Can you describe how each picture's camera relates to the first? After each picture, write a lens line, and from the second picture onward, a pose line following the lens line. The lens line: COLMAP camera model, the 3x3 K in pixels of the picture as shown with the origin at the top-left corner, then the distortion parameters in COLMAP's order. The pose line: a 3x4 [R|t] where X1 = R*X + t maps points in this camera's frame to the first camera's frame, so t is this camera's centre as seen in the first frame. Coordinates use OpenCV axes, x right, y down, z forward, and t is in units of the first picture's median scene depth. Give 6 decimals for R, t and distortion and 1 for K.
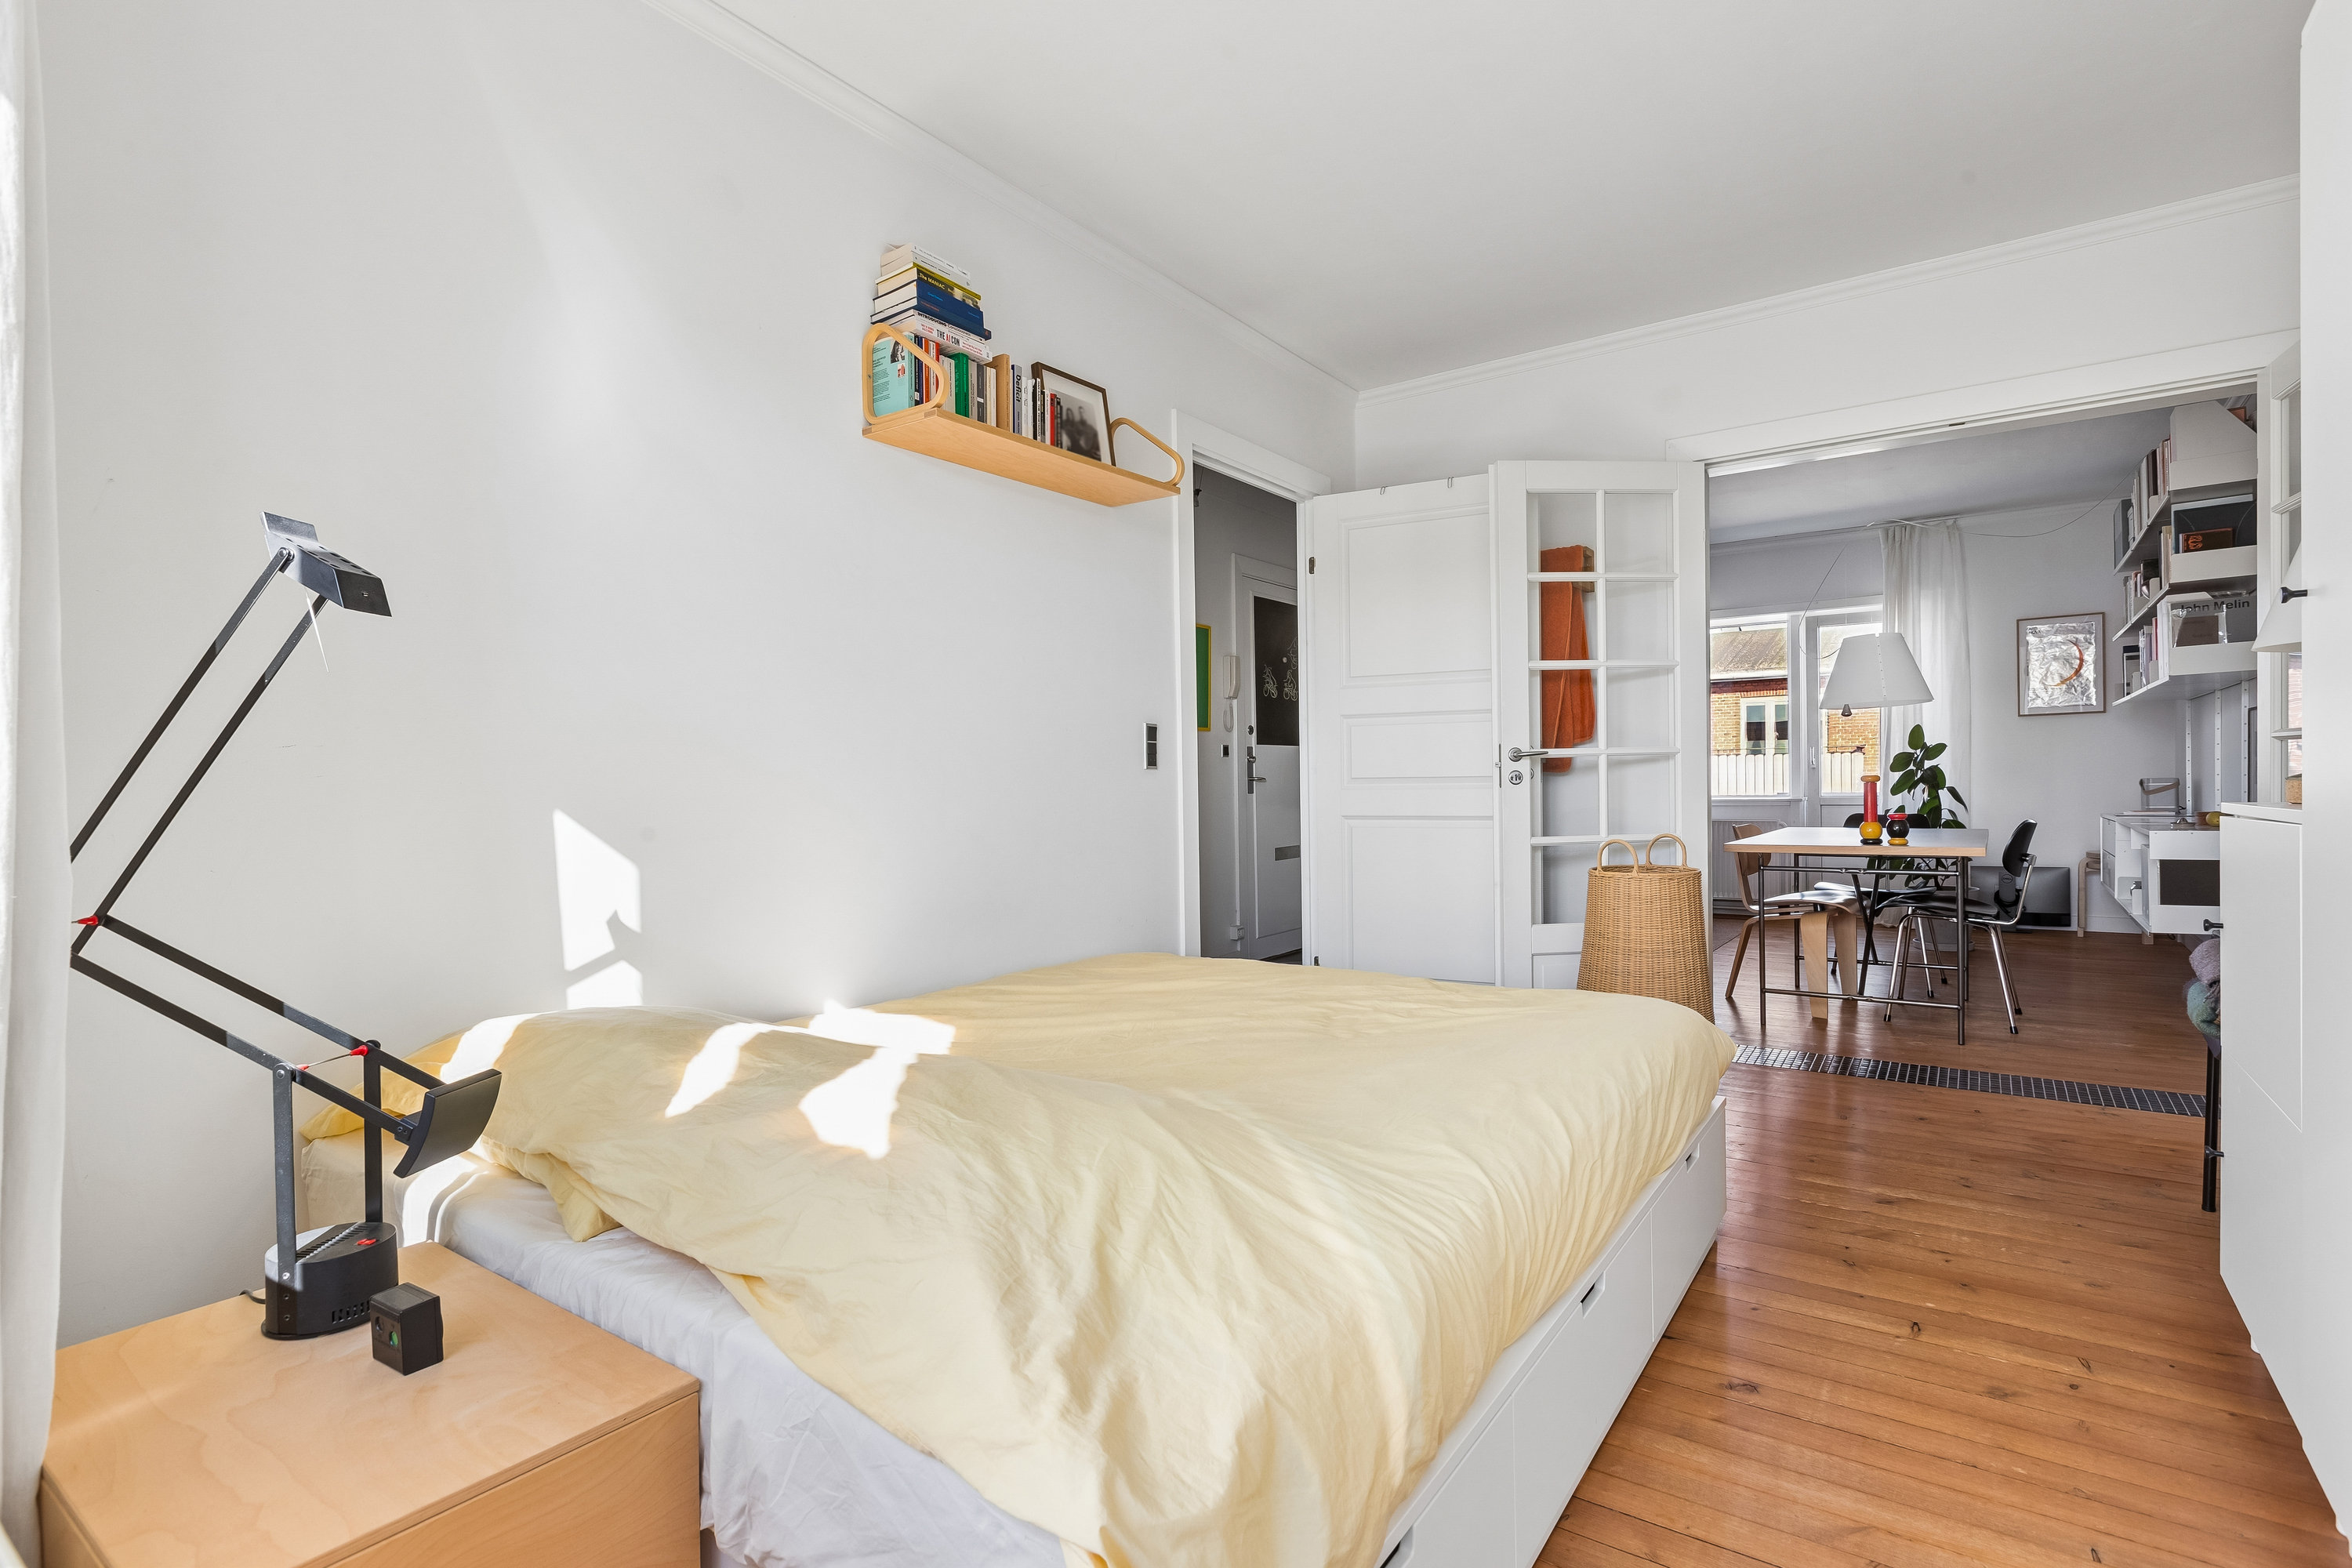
lens RADIAL K [[1120.0, 0, 1186.7], [0, 1120.0, 795.6], [0, 0, 1]] dist [0.000945, -0.000049]
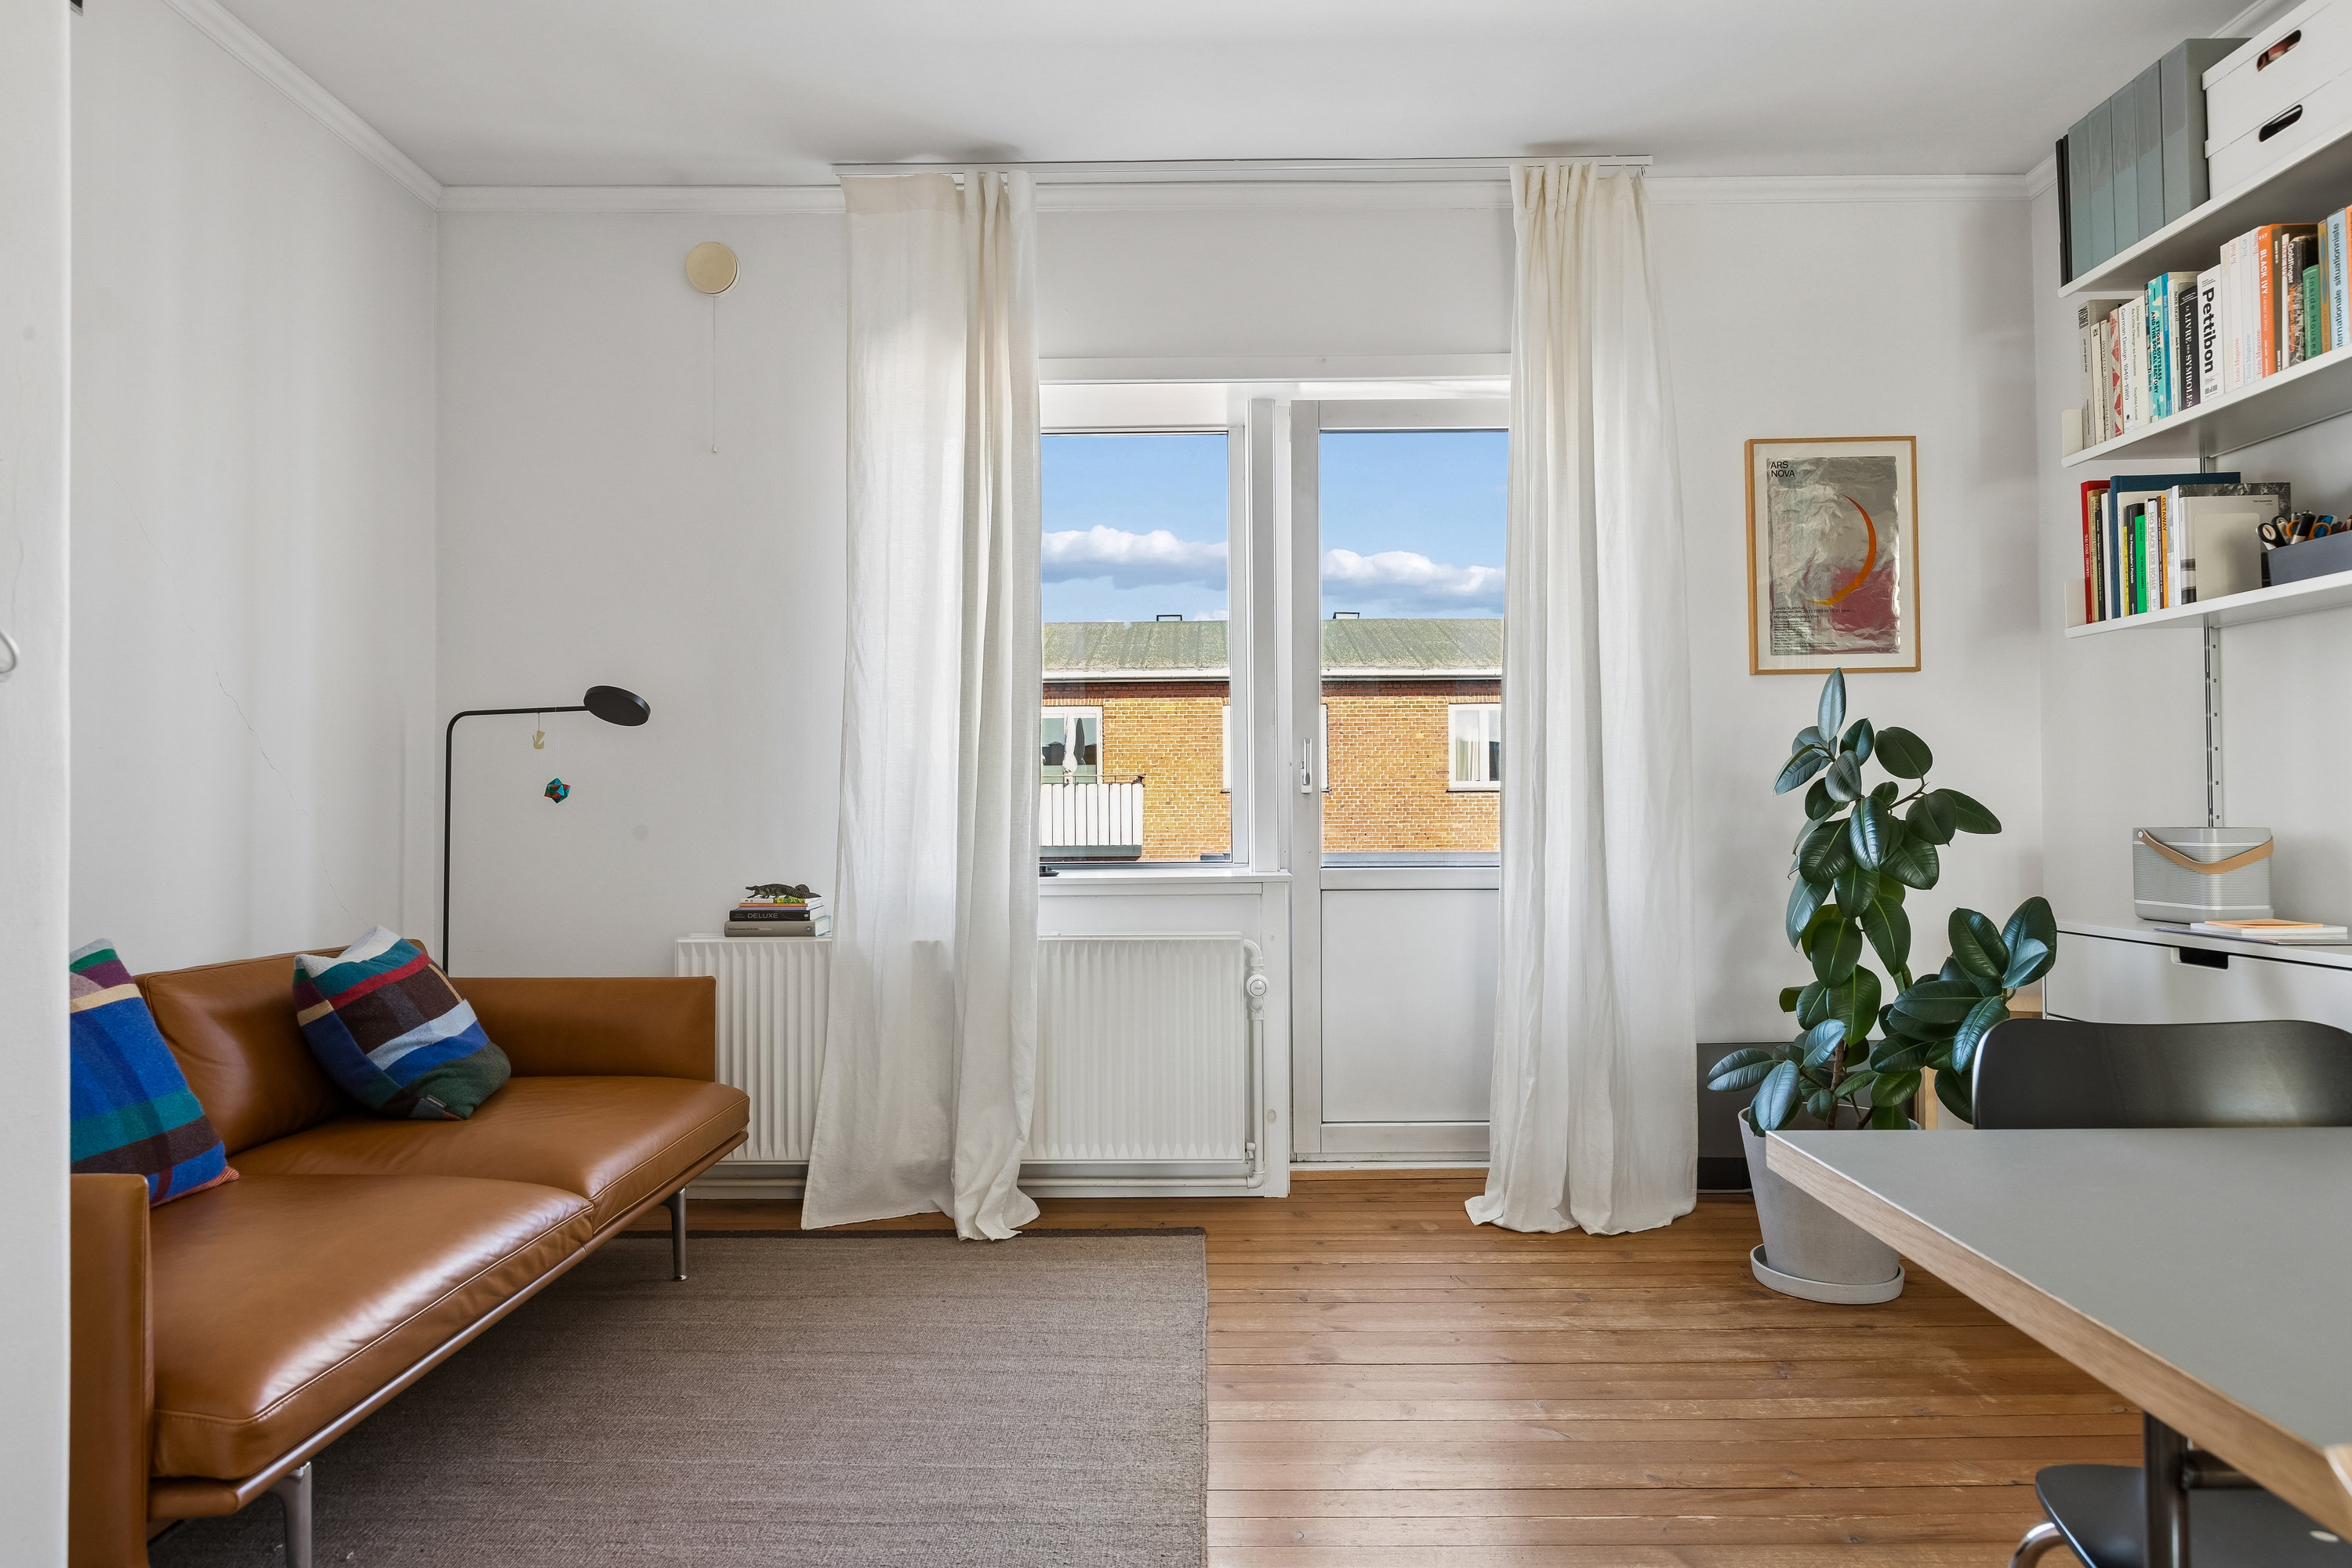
lens RADIAL K [[1385.2, 0, 1180.7], [0, 1385.2, 785.9], [0, 0, 1]] dist [-0.000675, 0.000635]
pose [[0.820848, 0.015391, 0.570939, 0.287710], [0.005505, 0.999377, -0.034855, -0.013338], [-0.571120, 0.031754, 0.820252, 0.723444]]
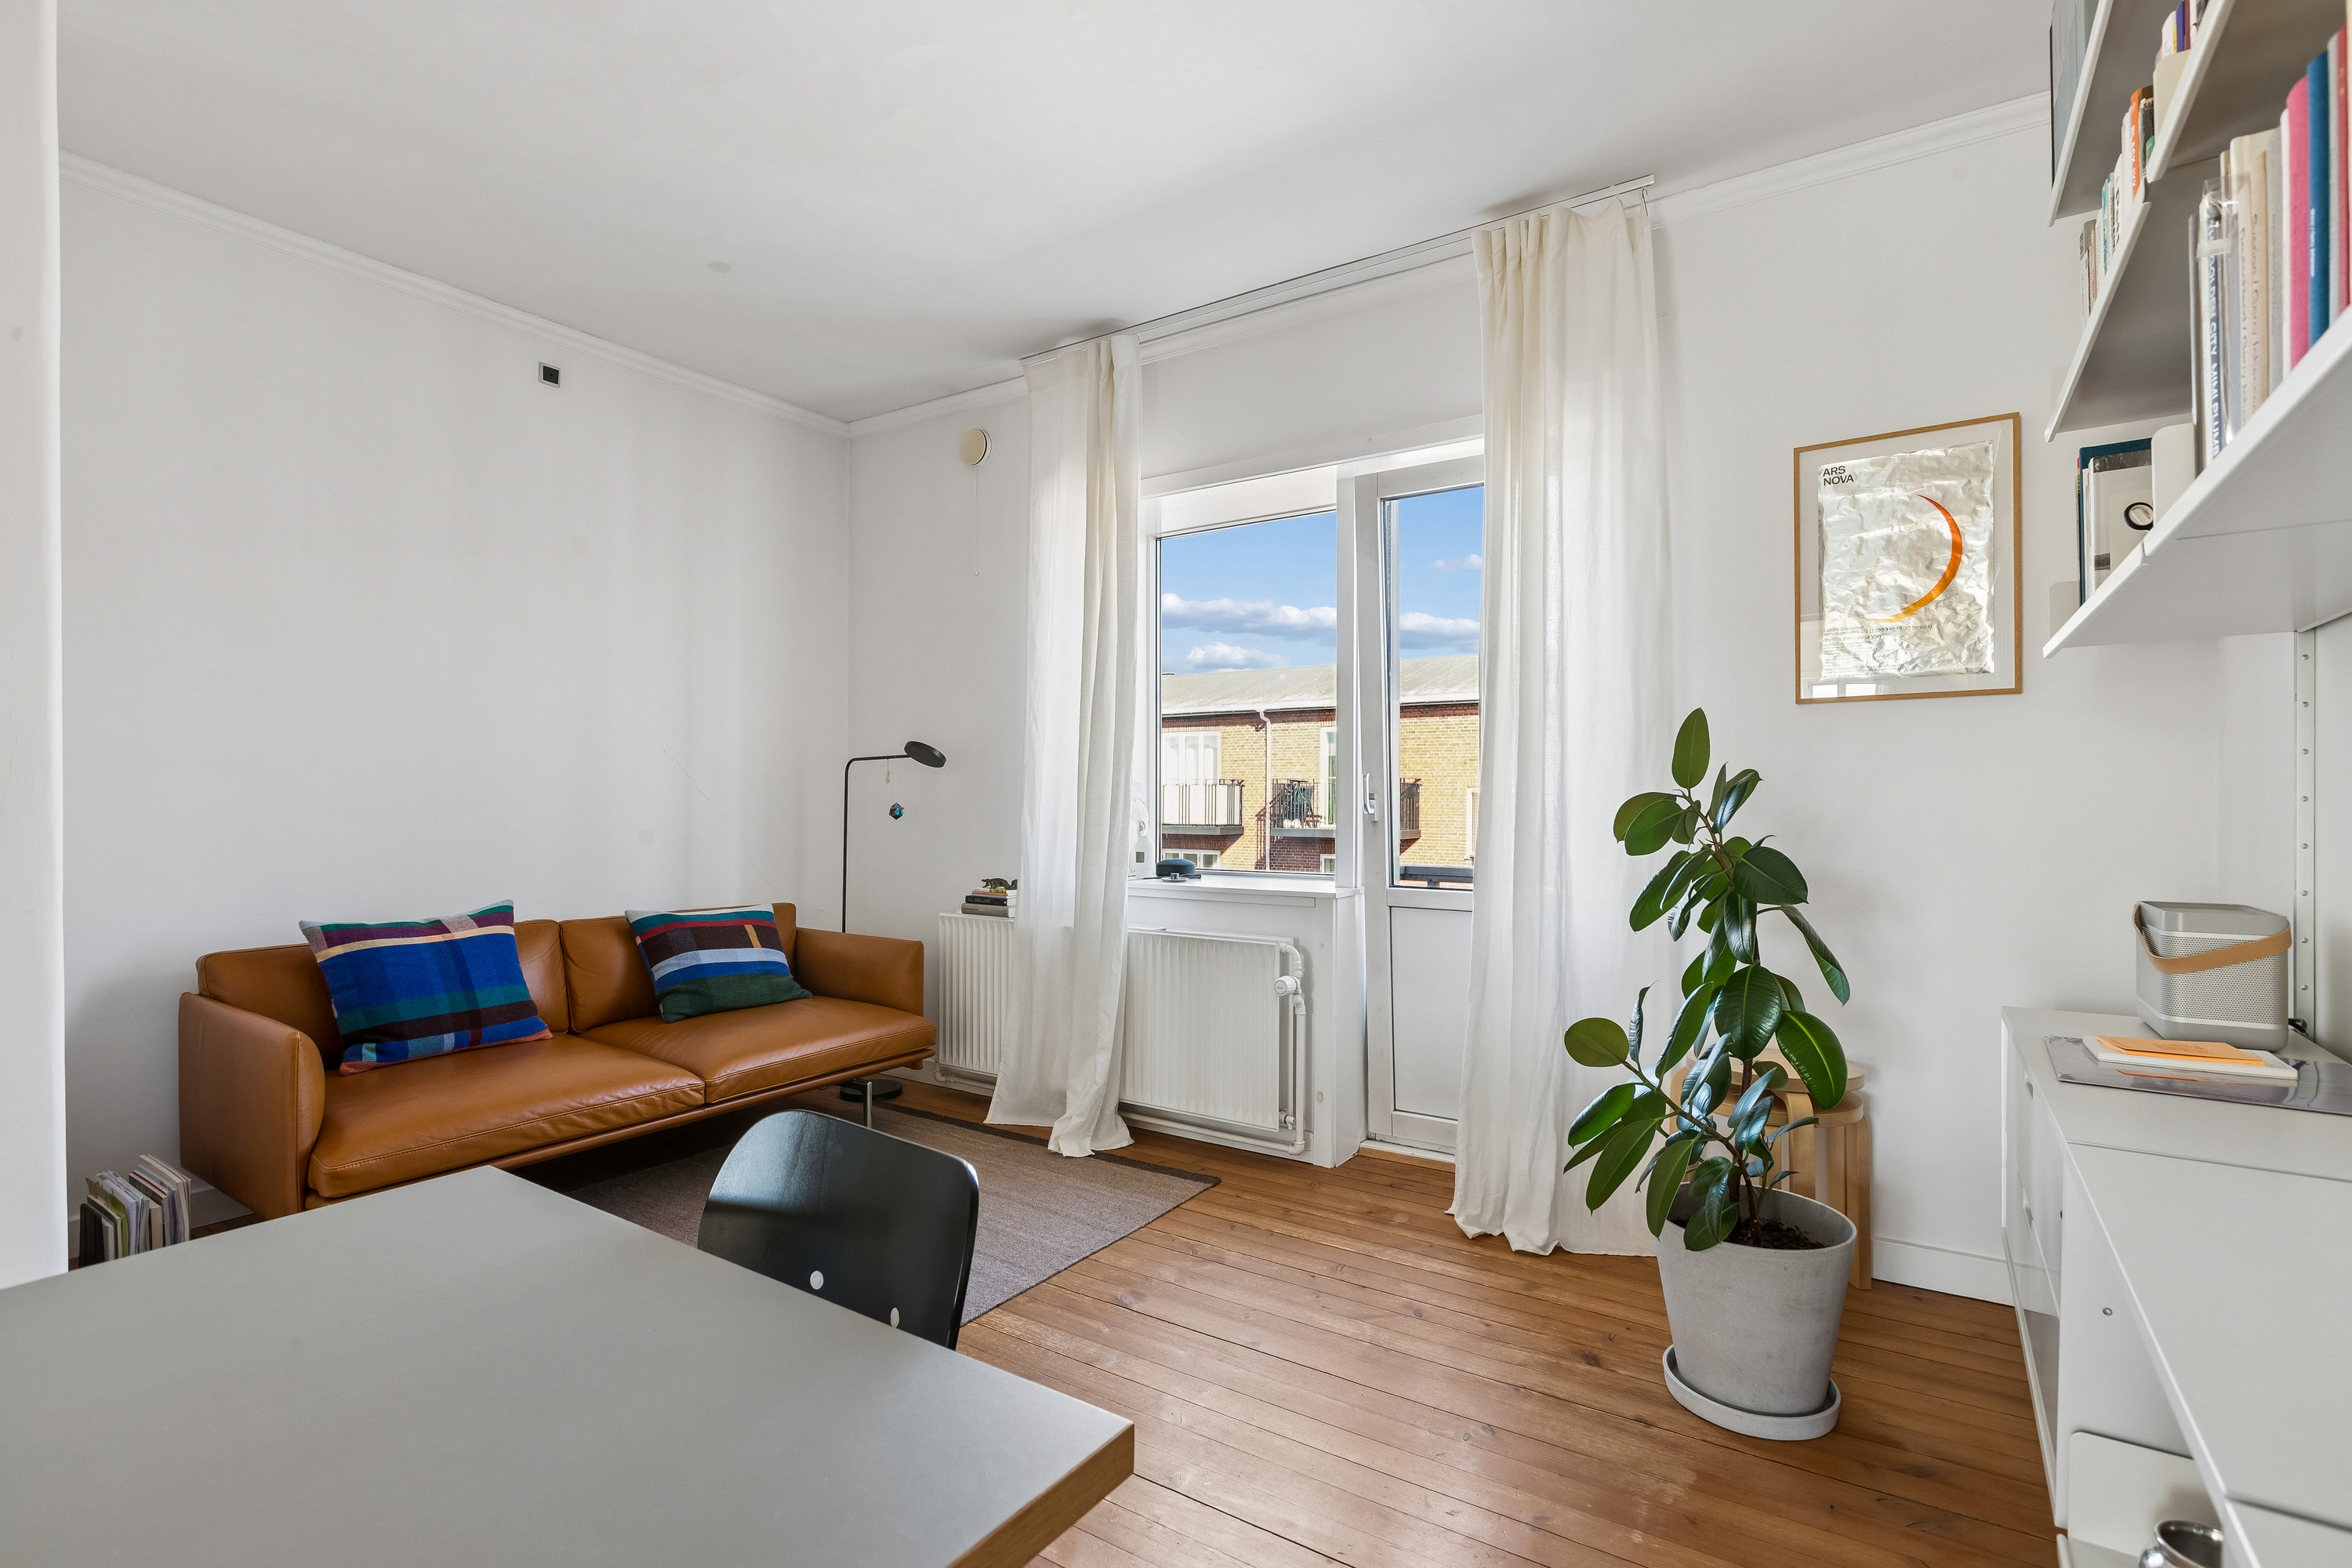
lens RADIAL K [[1090.1, 0, 1183.5], [0, 1090.1, 801.1], [0, 0, 1]] dist [0.001040, -0.000367]
pose [[0.999425, 0.014586, 0.030603, 0.538156], [-0.014241, 0.999833, -0.011452, -0.031302], [-0.030765, 0.011010, 0.999466, 0.655015]]
